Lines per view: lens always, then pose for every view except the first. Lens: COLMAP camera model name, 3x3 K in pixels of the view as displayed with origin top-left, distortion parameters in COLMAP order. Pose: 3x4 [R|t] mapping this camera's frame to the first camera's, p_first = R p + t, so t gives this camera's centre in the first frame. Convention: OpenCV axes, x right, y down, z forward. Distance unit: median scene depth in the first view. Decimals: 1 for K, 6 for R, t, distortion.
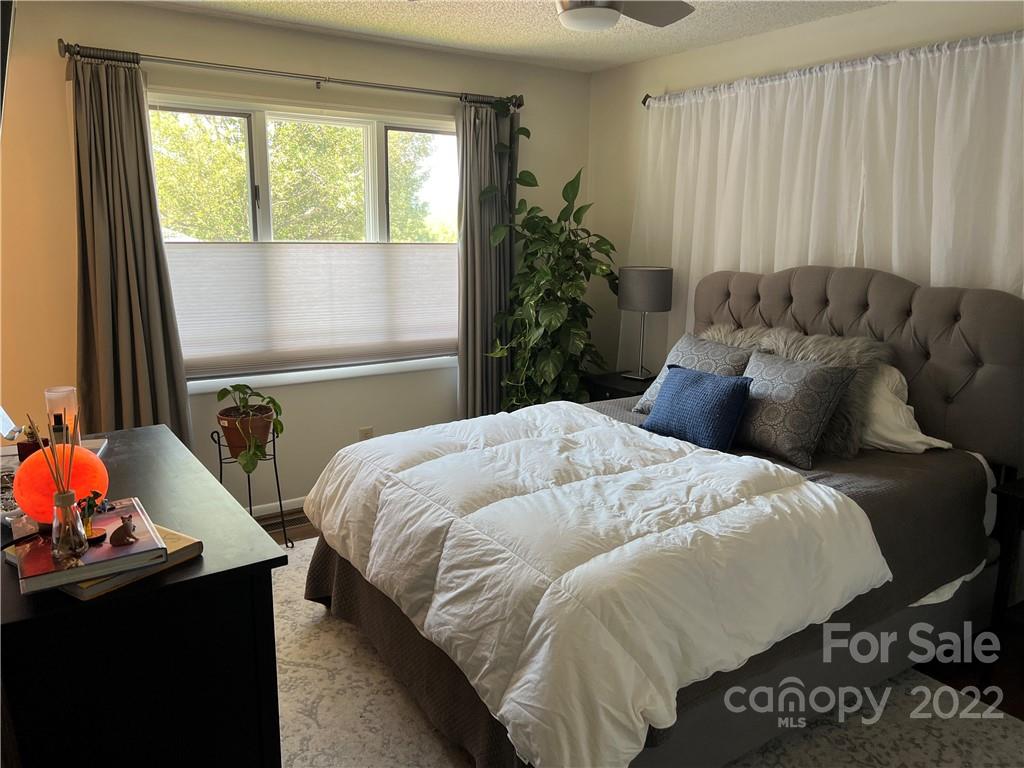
lens RADIAL K [[763.0, 0, 511.3], [0, 763.0, 383.1], [0, 0, 1]] dist [0.055732, -0.066125]
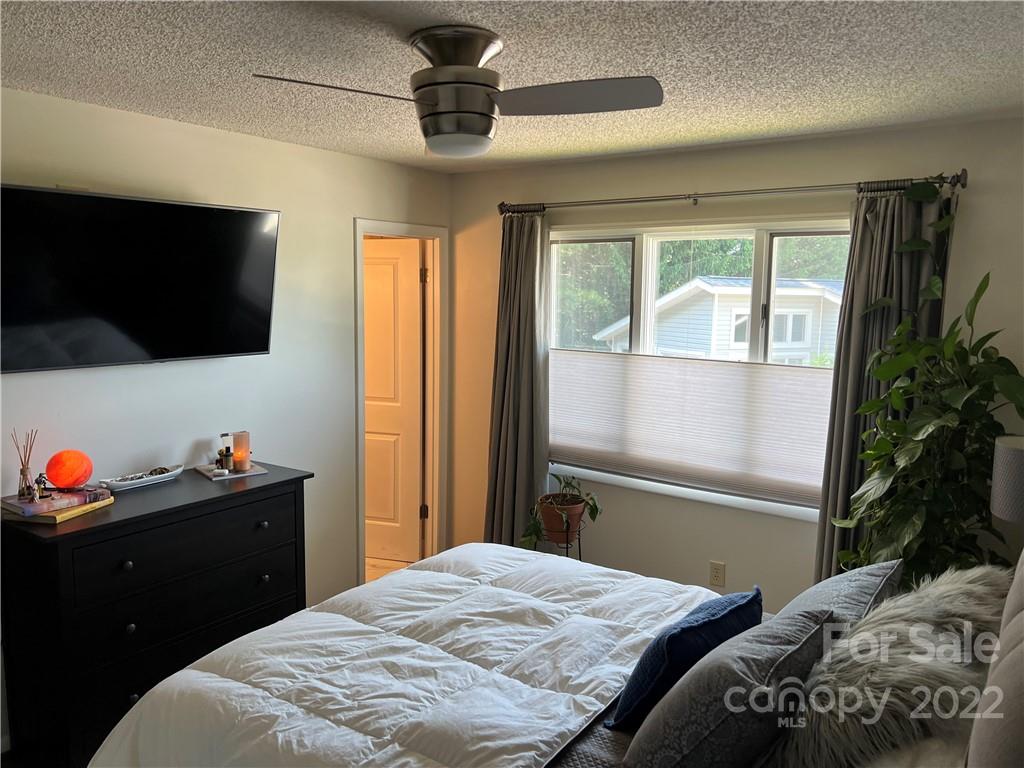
lens RADIAL K [[763.0, 0, 511.4], [0, 763.0, 386.1], [0, 0, 1]] dist [0.055732, -0.066125]
pose [[0.349542, 0.113958, -0.929965, 0.729076], [-0.201822, 0.978432, 0.044039, -0.179343], [0.914925, 0.172293, 0.365002, 0.551588]]
